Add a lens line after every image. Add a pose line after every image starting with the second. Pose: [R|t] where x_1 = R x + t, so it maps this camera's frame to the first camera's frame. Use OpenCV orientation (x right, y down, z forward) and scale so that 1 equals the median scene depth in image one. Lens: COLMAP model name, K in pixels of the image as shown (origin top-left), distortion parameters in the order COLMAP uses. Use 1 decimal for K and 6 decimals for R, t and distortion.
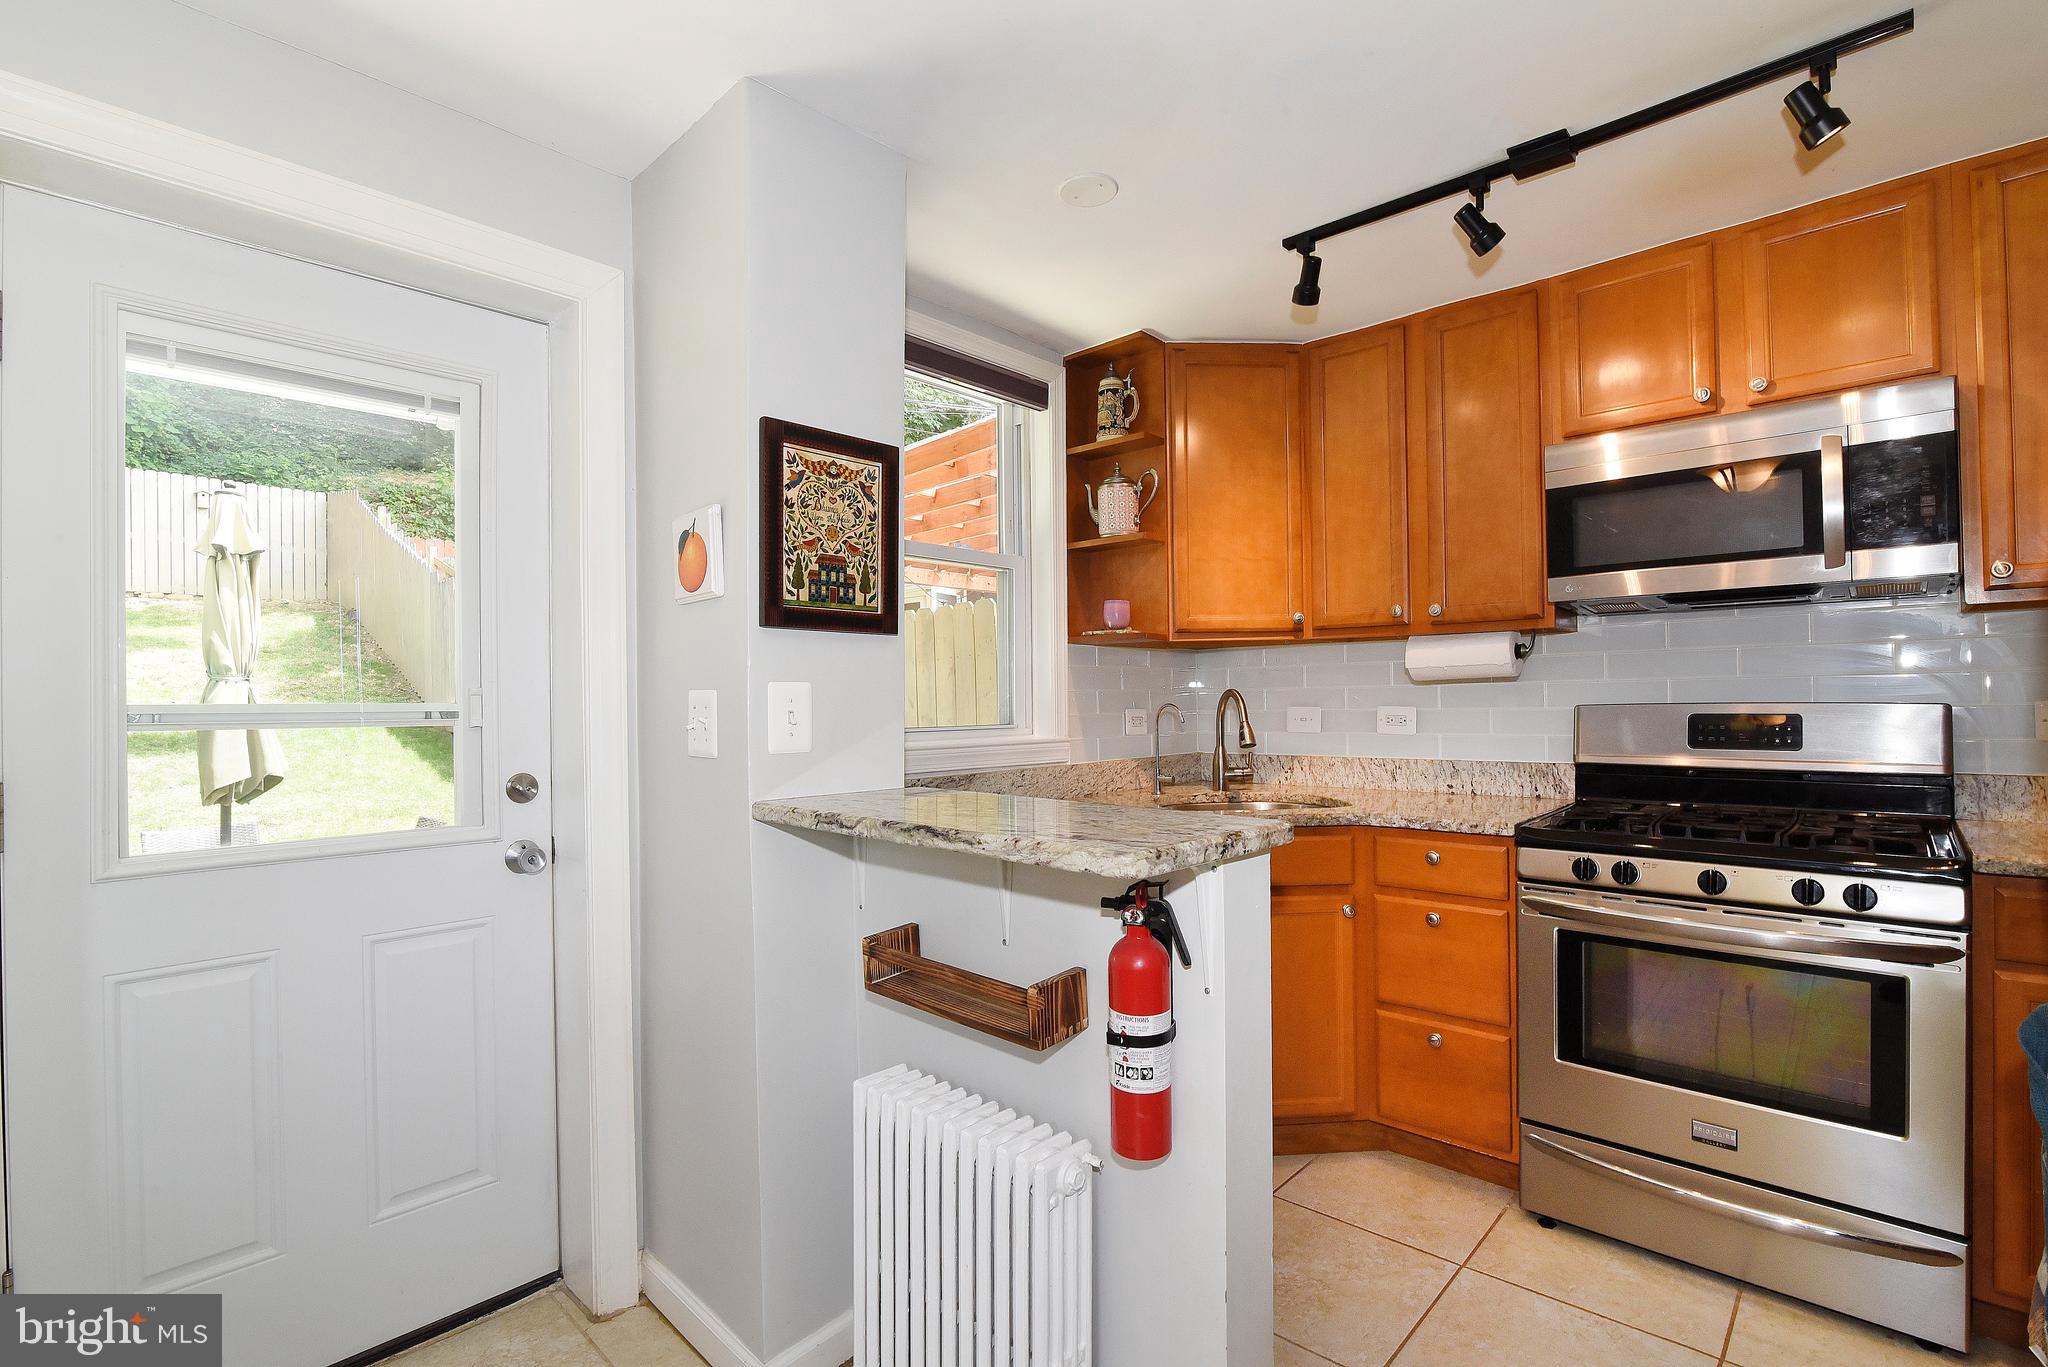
lens RADIAL K [[947.4, 0, 1037.9], [0, 947.4, 695.9], [0, 0, 1]] dist [-0.017308, -0.000963]
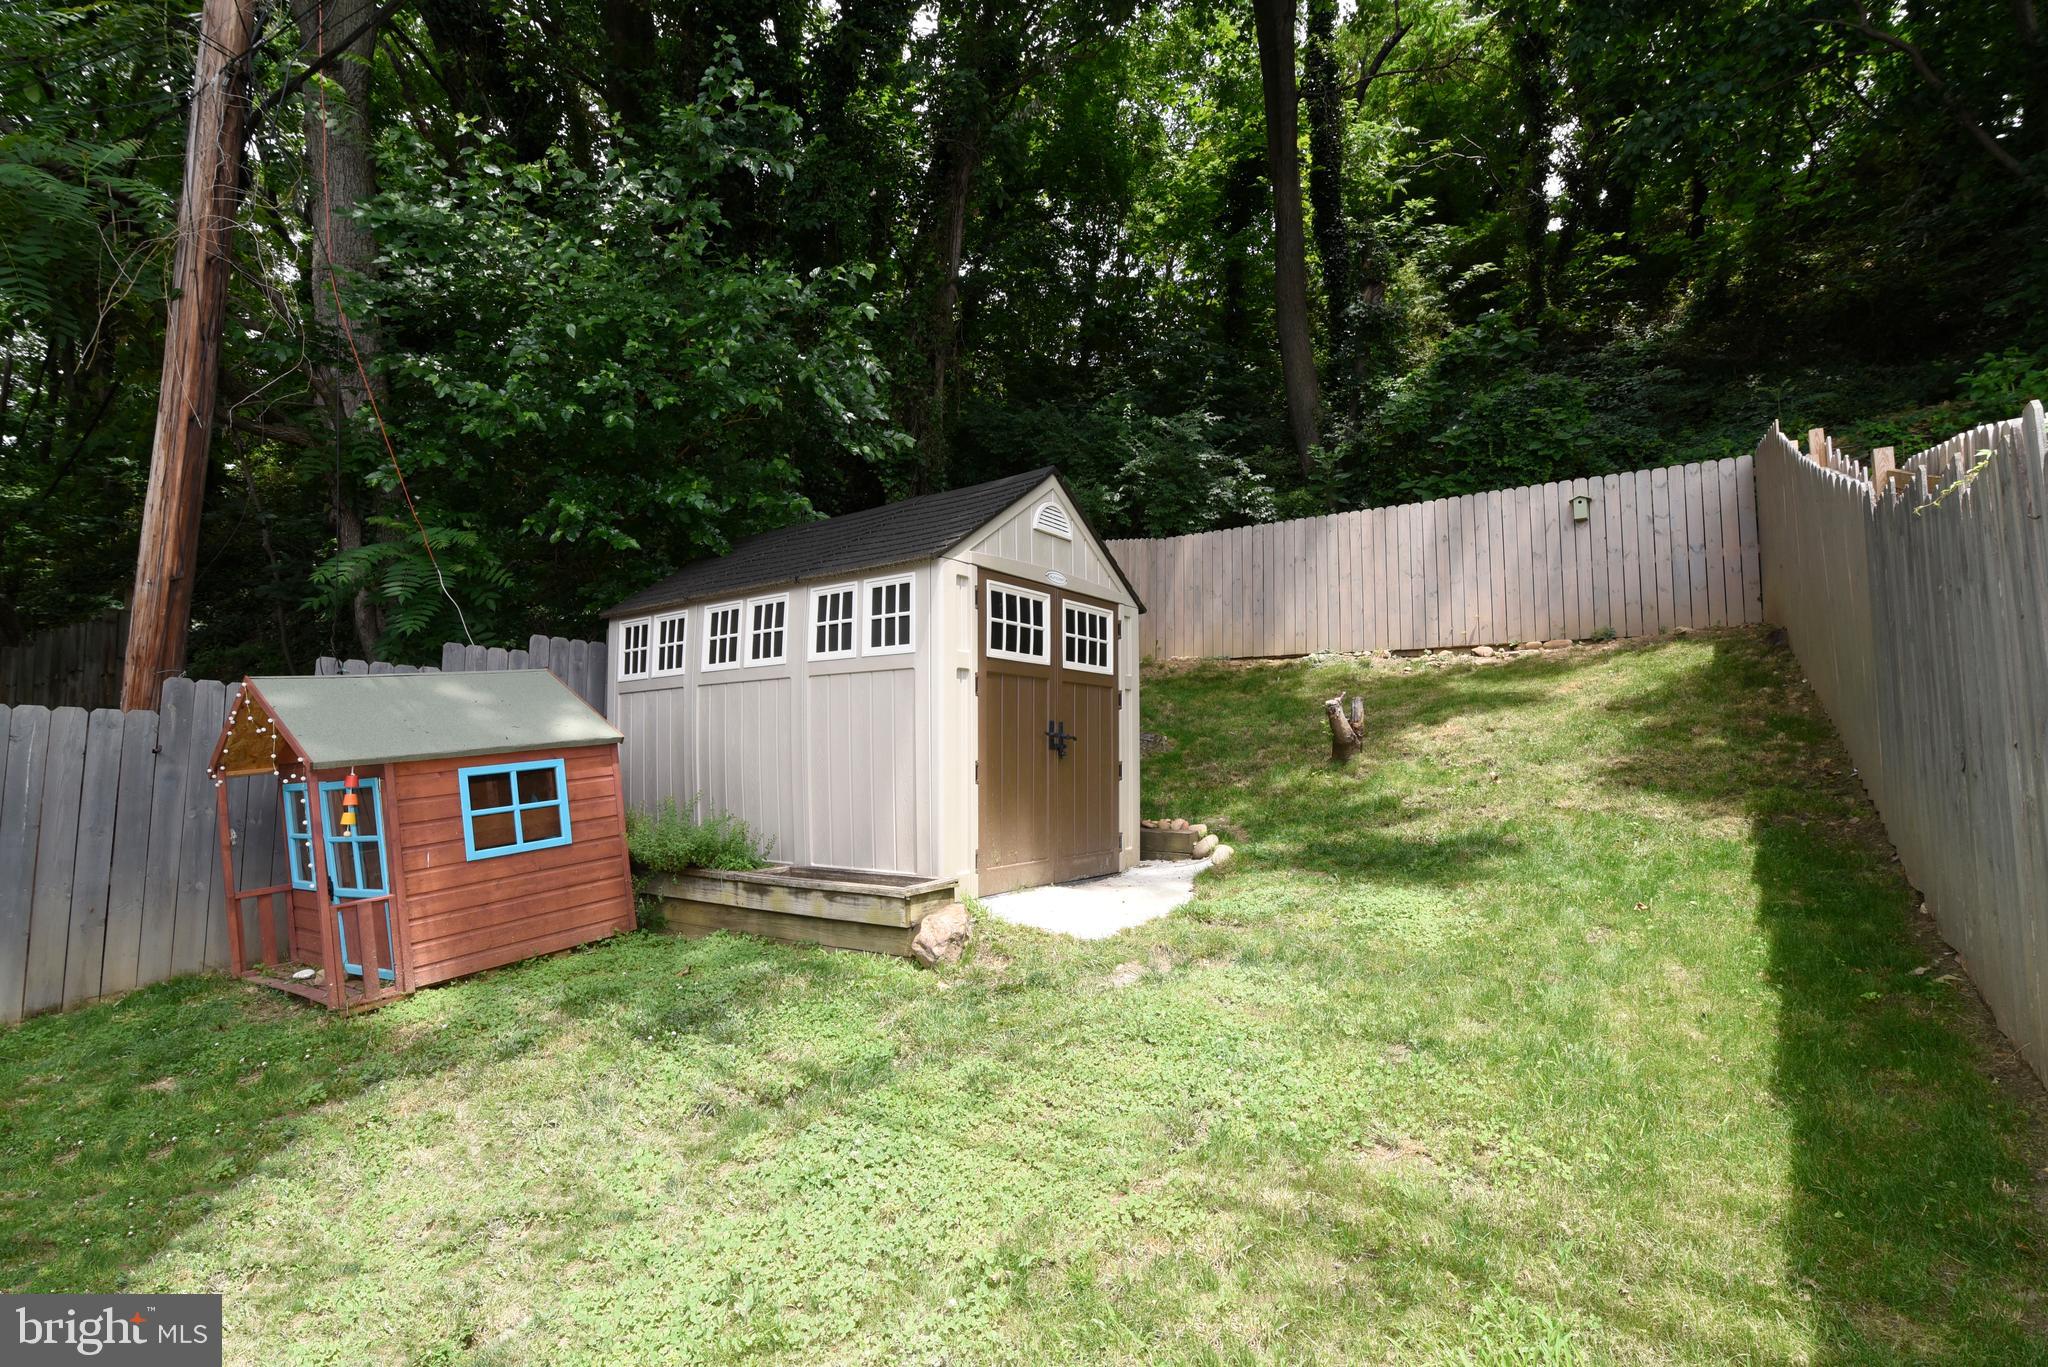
lens RADIAL K [[947.4, 0, 1026.1], [0, 947.4, 697.4], [0, 0, 1]] dist [-0.017308, -0.000963]
pose [[0.129769, -0.070120, -0.989062, -1.237473], [-0.009545, 0.997362, -0.071961, -0.031823], [0.991498, 0.018779, 0.128757, 2.508092]]
